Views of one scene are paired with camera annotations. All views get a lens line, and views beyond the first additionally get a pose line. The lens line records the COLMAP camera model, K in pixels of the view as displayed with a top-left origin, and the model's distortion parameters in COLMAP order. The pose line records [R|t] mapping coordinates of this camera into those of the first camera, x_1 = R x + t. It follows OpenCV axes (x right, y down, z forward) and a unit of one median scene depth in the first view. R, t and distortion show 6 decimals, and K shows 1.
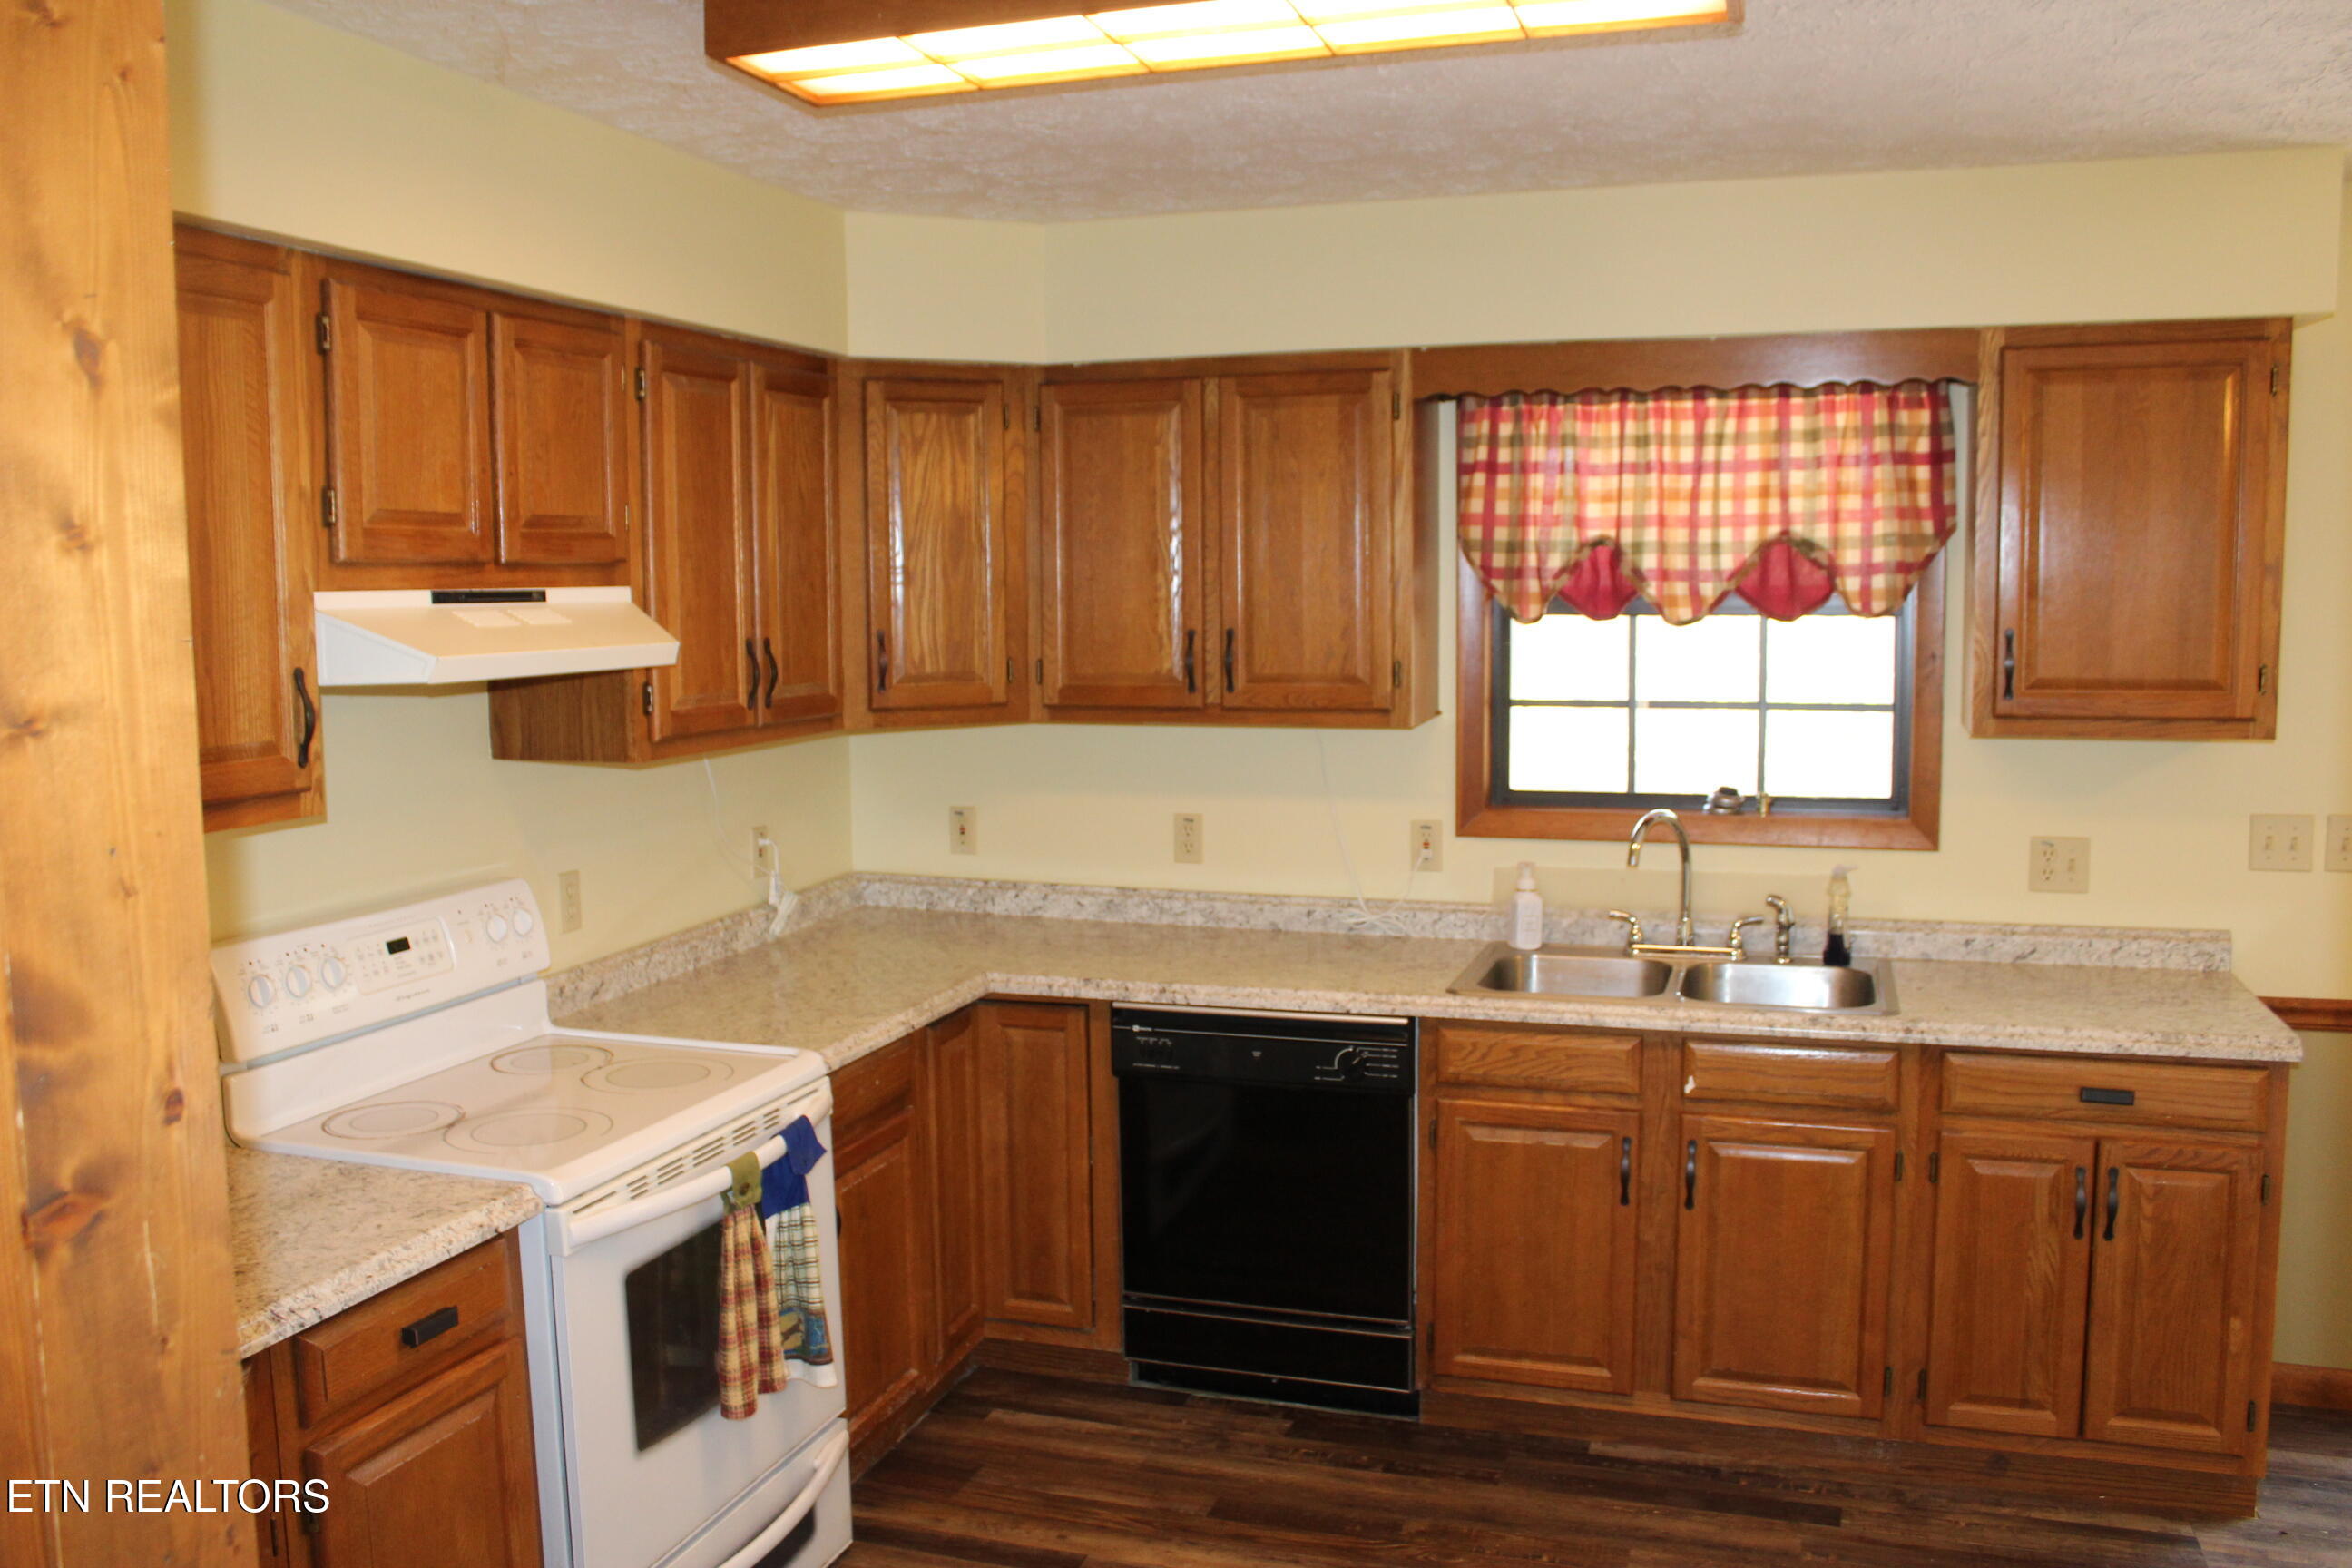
lens RADIAL K [[1971.2, 0, 1150.9], [0, 1971.2, 795.3], [0, 0, 1]] dist [-0.161385, 0.153971]
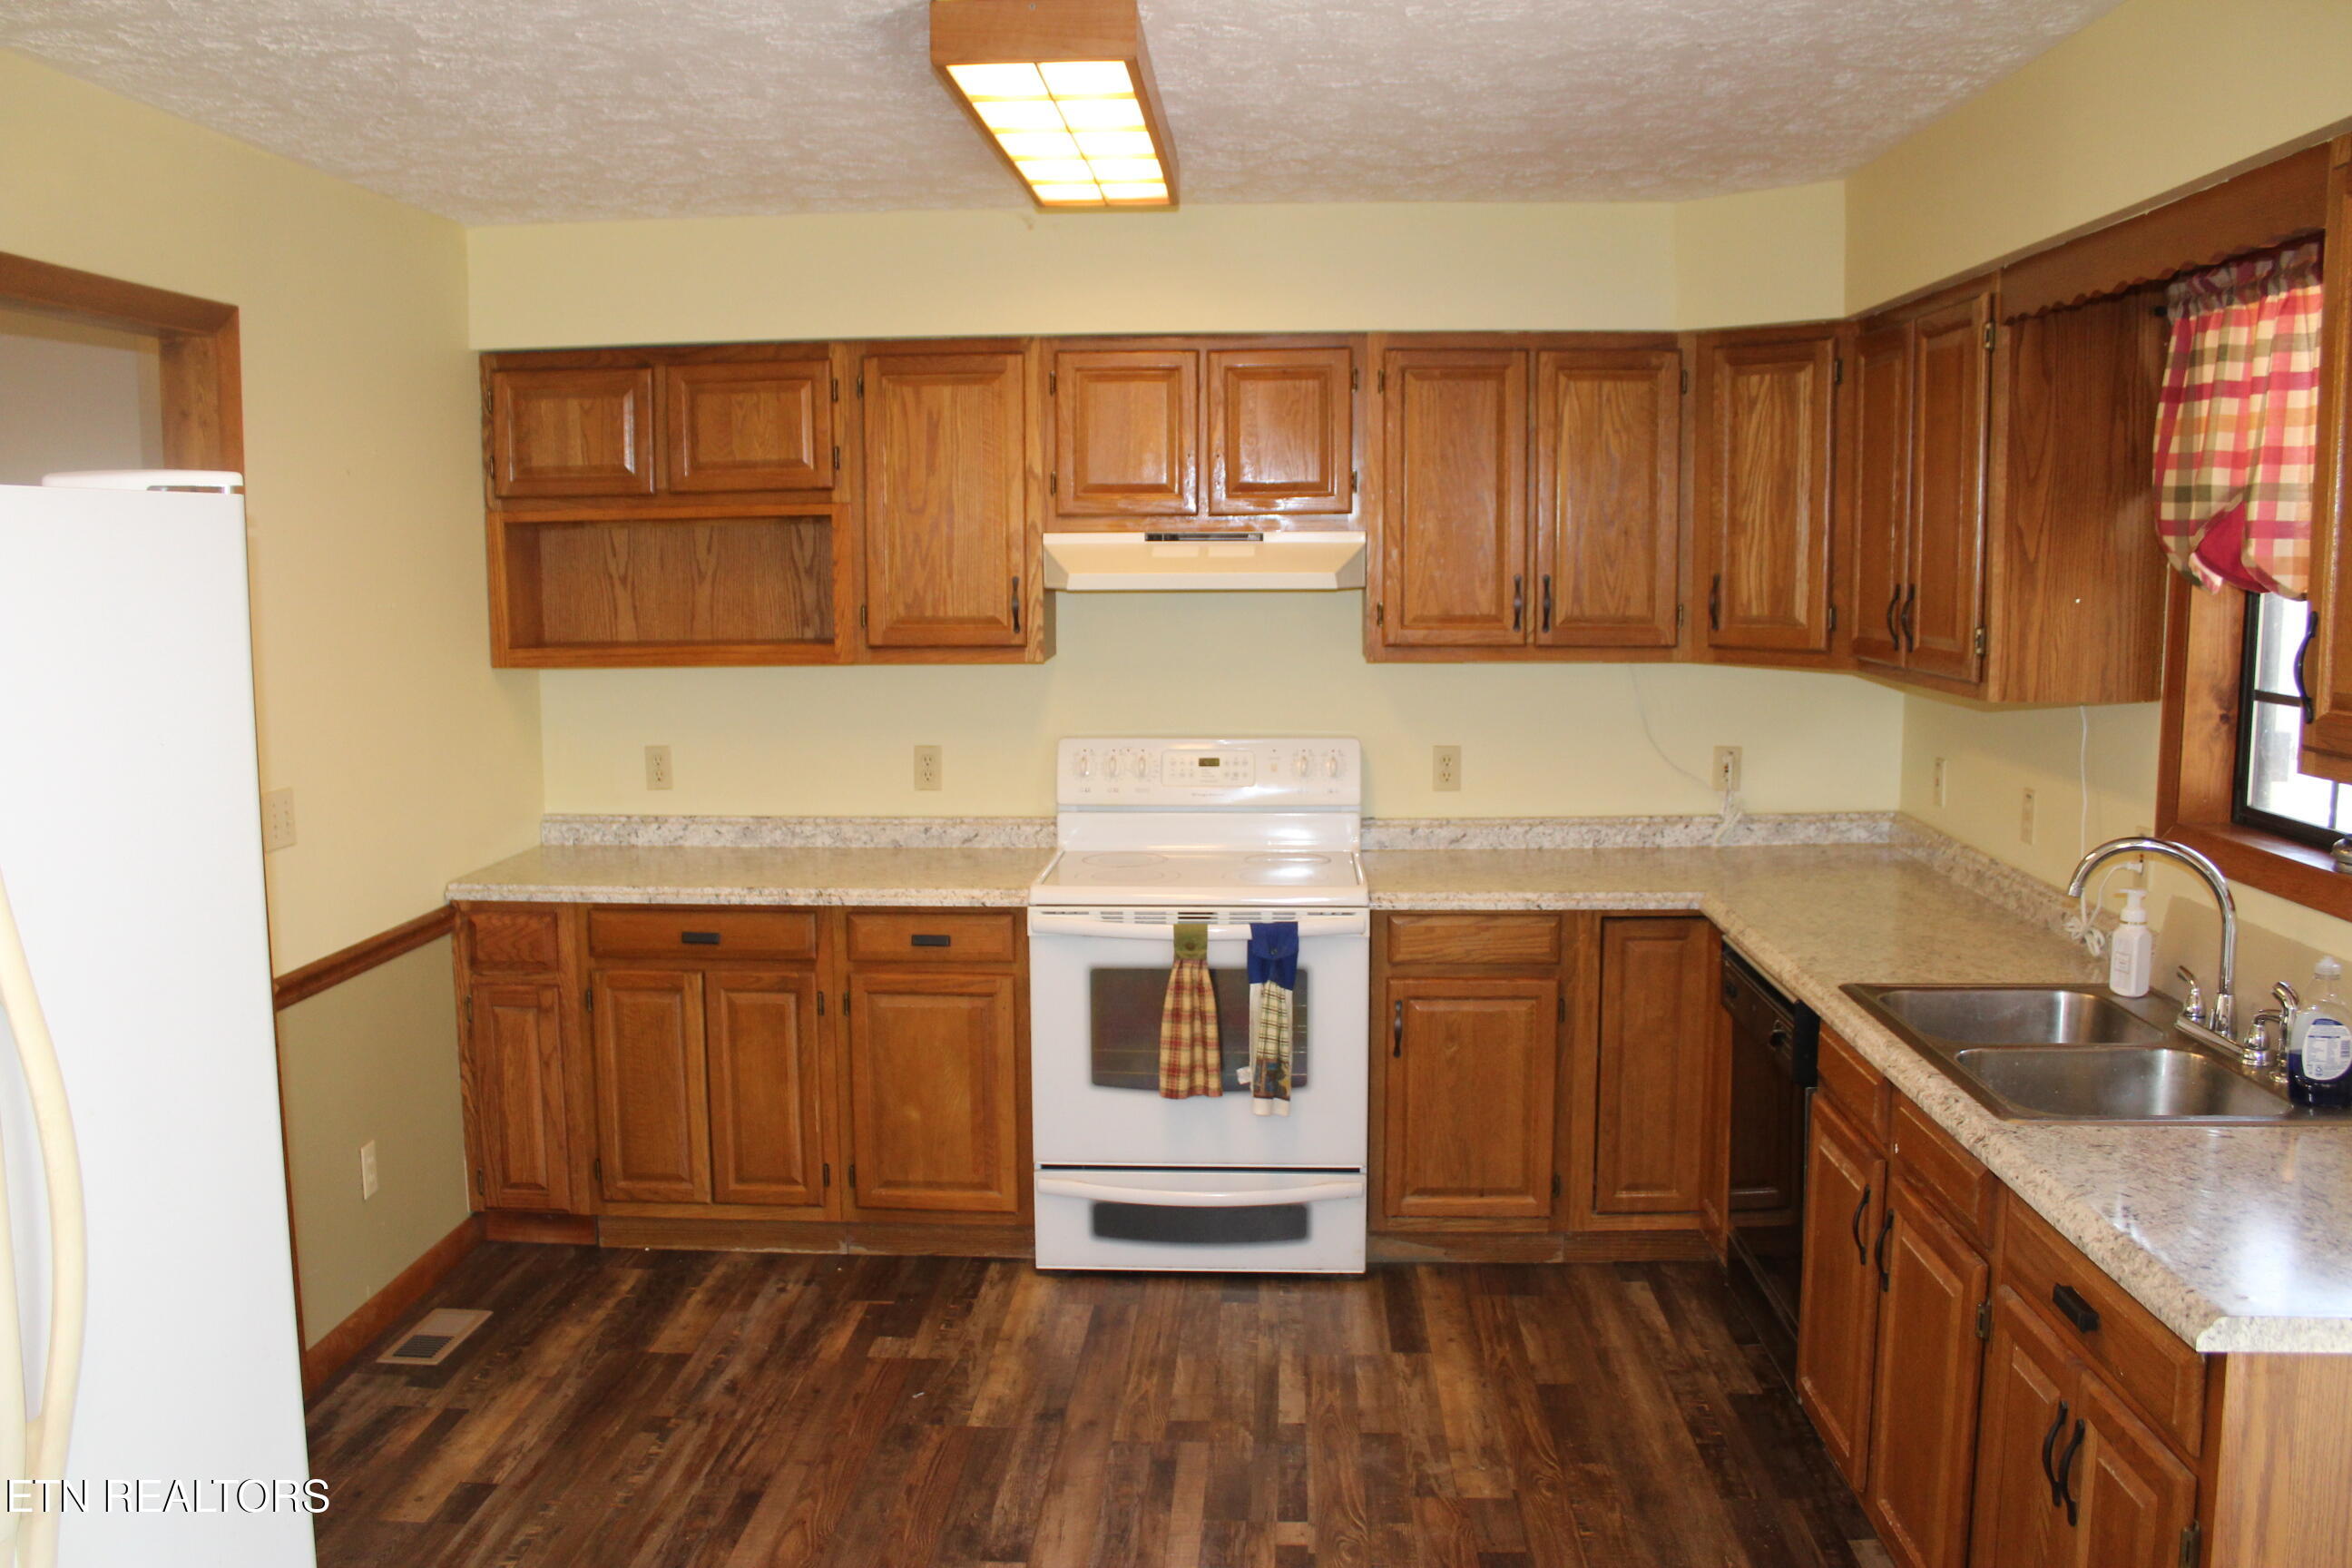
lens RADIAL K [[1971.2, 0, 1150.9], [0, 1971.2, 795.3], [0, 0, 1]] dist [-0.161385, 0.153971]
pose [[0.255081, 0.133619, -0.957643, 1.602522], [-0.099183, 0.988797, 0.111548, -0.097126], [0.961819, 0.066529, 0.265476, 0.773645]]
